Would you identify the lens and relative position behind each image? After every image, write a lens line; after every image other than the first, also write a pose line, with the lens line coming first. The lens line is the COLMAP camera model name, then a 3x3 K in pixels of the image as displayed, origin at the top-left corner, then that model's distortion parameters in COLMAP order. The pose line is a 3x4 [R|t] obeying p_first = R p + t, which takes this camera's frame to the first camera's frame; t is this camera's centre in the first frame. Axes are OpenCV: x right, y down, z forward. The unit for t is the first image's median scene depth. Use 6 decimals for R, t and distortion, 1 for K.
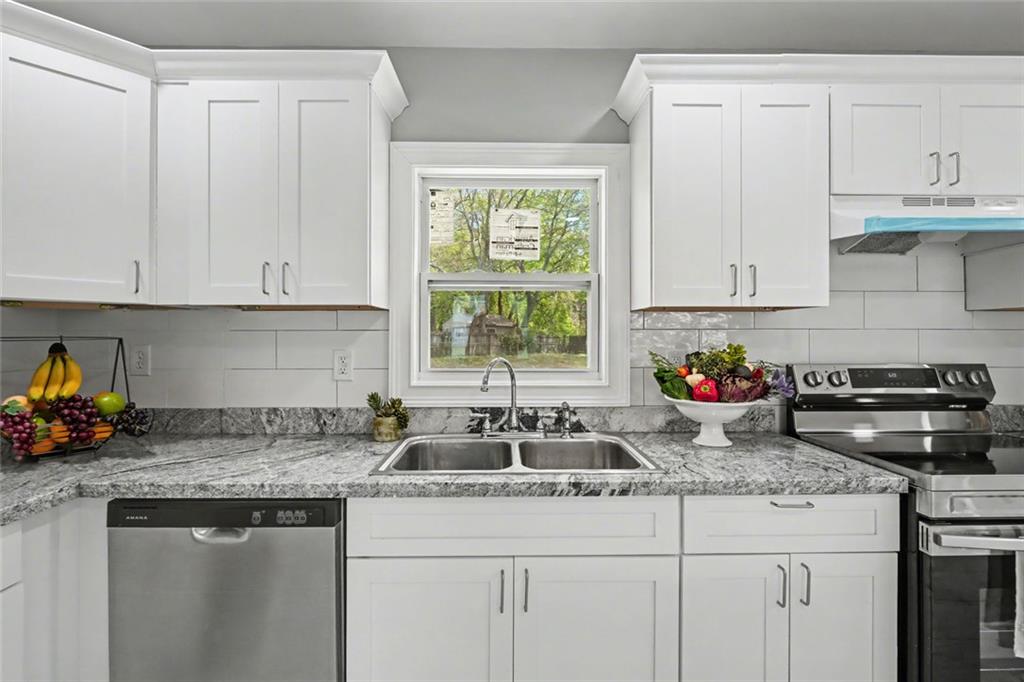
lens RADIAL K [[492.0, 0, 512.0], [0, 492.0, 335.2], [0, 0, 1]] dist [-0.015296, -0.000794]
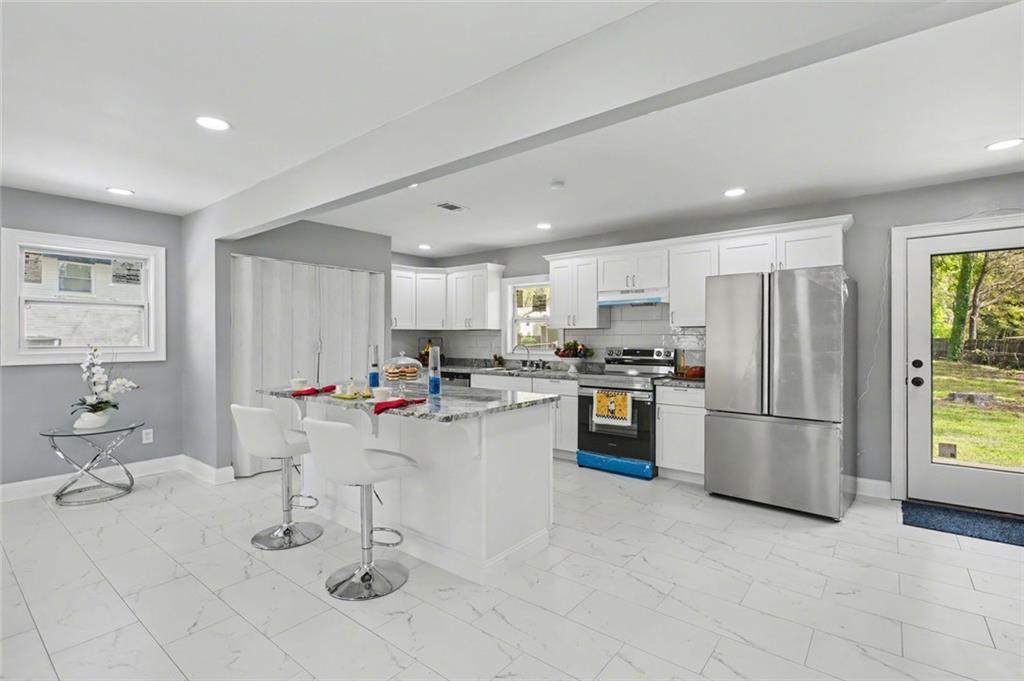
lens RADIAL K [[474.6, 0, 512.0], [0, 474.6, 340.5], [0, 0, 1]] dist [-0.002498, -0.000015]
pose [[0.777213, 0.002484, -0.629233, 1.910827], [-0.001046, 0.999996, 0.002656, 0.011123], [0.629237, -0.001406, 0.777212, -1.514720]]
